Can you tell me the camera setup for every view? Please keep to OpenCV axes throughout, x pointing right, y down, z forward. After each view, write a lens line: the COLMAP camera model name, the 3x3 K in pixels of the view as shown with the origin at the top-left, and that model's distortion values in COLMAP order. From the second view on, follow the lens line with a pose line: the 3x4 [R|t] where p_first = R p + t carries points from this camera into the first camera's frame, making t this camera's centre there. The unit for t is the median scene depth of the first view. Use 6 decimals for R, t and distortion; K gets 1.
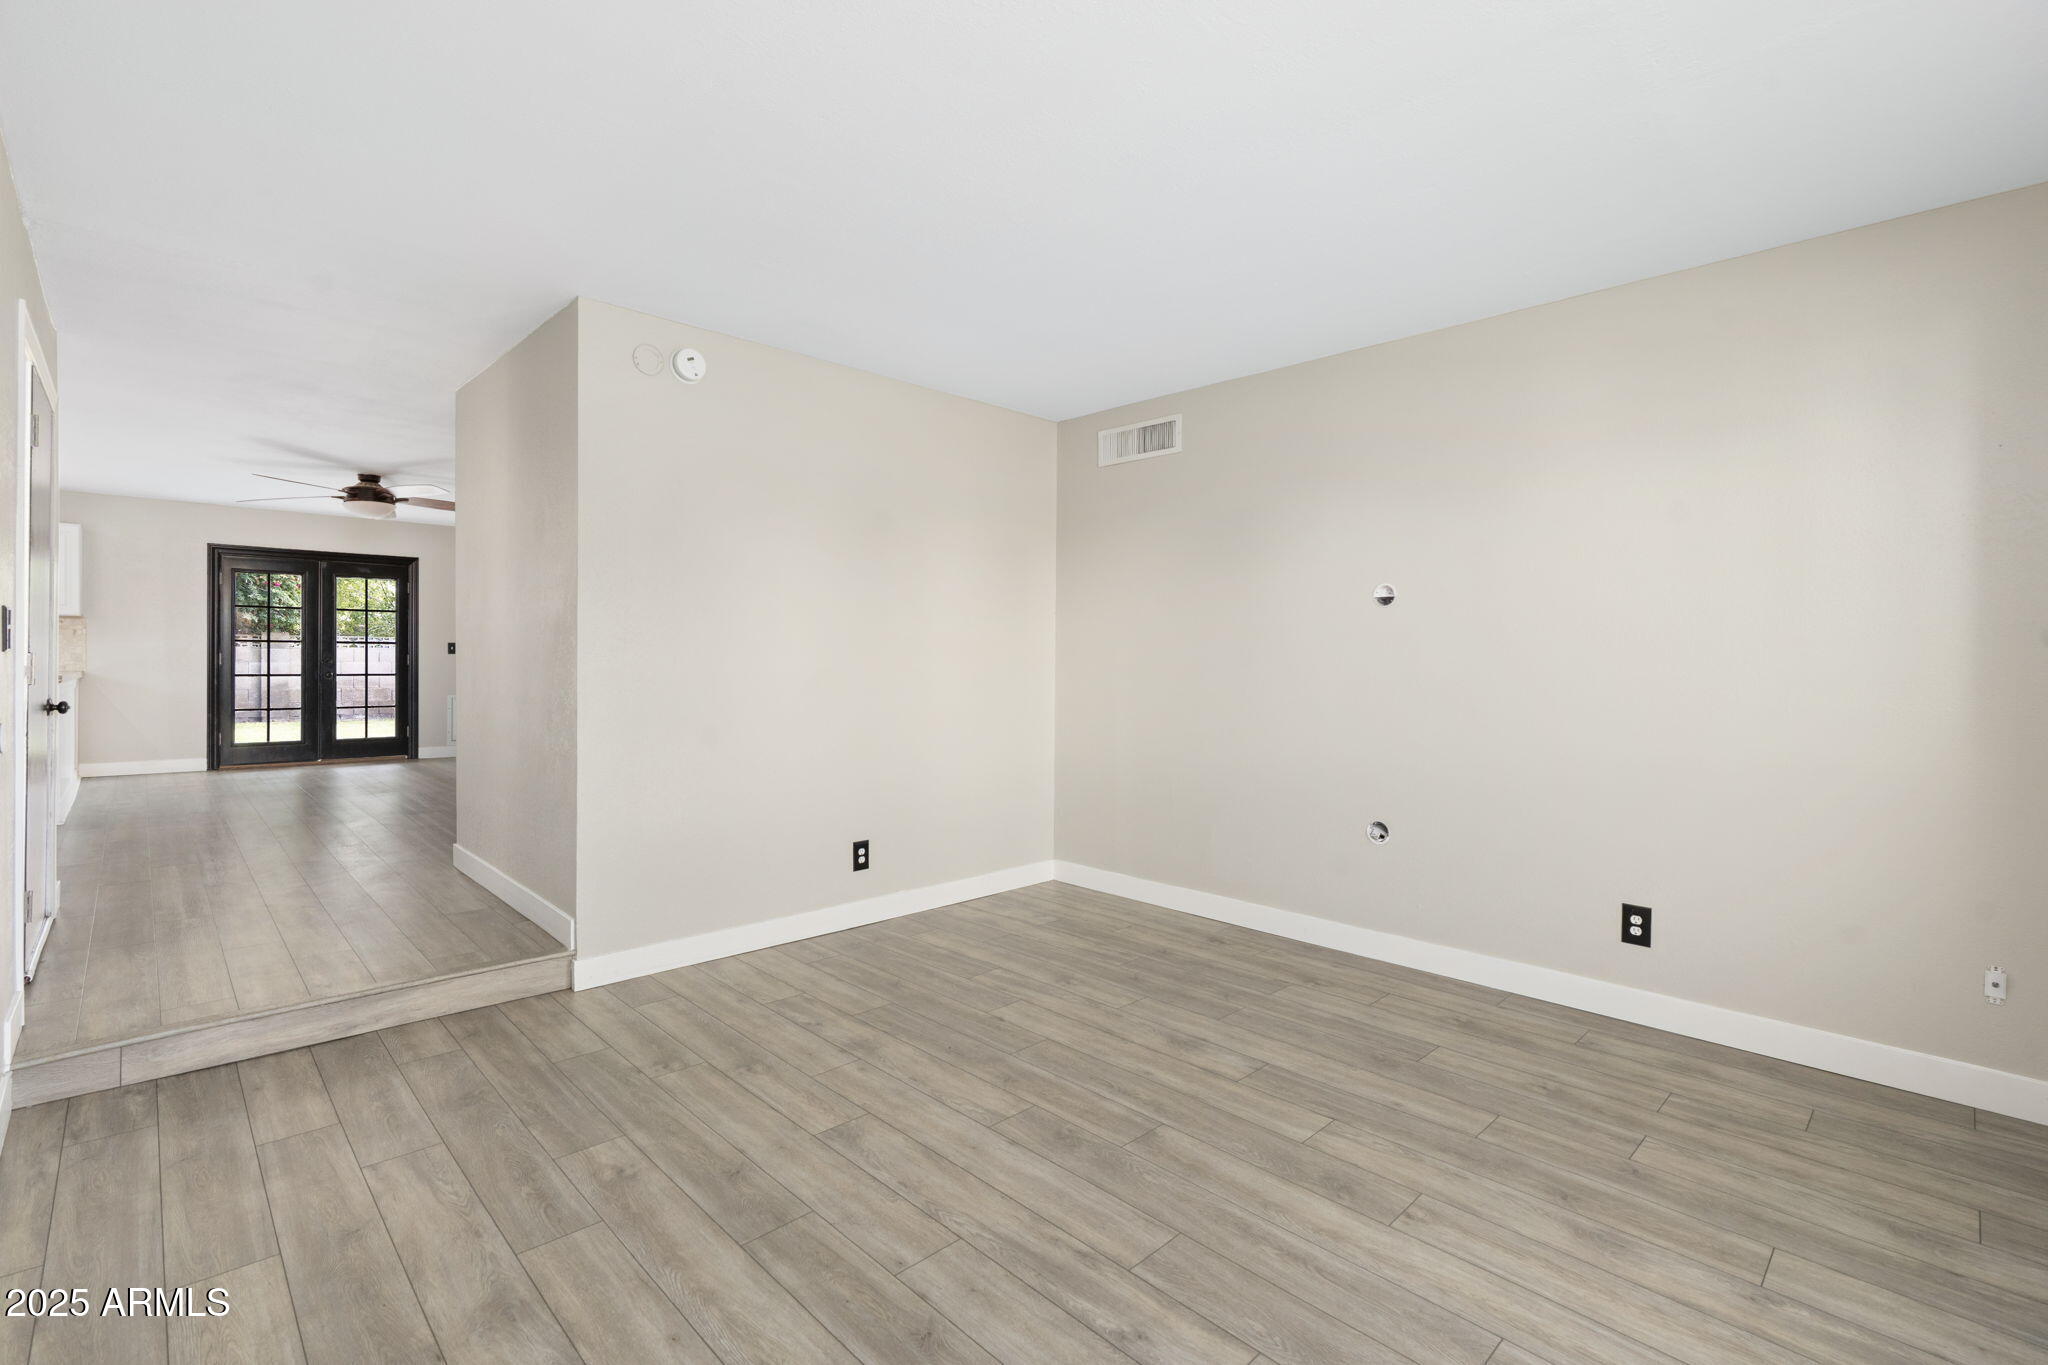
lens RADIAL K [[916.4, 0, 1010.1], [0, 916.4, 667.3], [0, 0, 1]] dist [-0.005737, 0.001079]
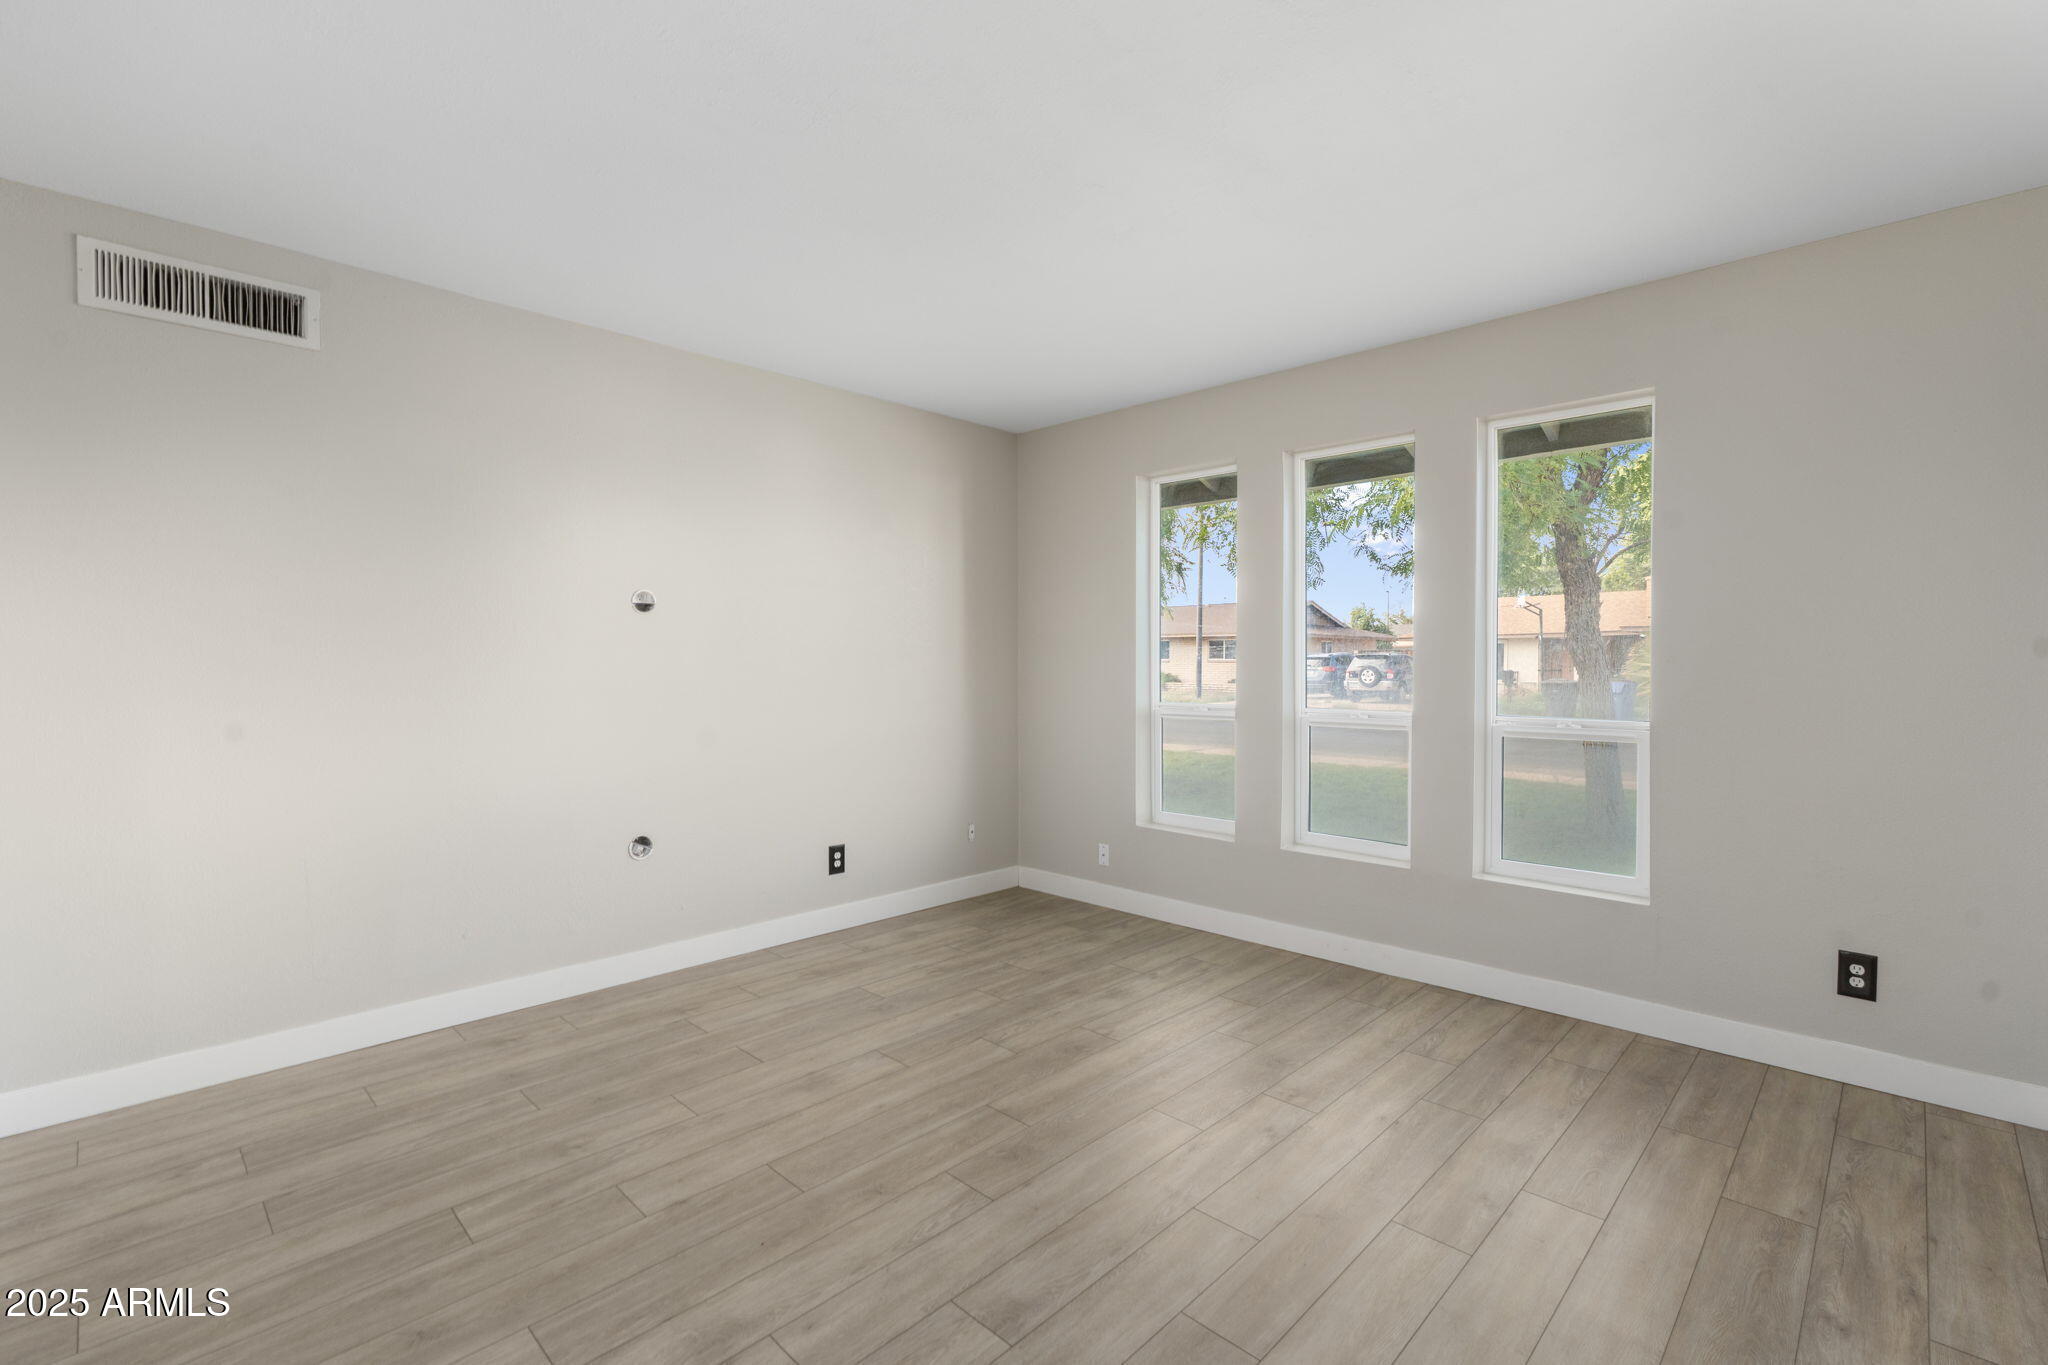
lens RADIAL K [[916.4, 0, 1022.6], [0, 916.4, 670.4], [0, 0, 1]] dist [-0.005737, 0.001079]
pose [[-0.032652, -0.018812, 0.999290, -0.741080], [0.007673, 0.999789, 0.019072, -0.029289], [-0.999437, 0.008290, -0.032500, 0.807471]]
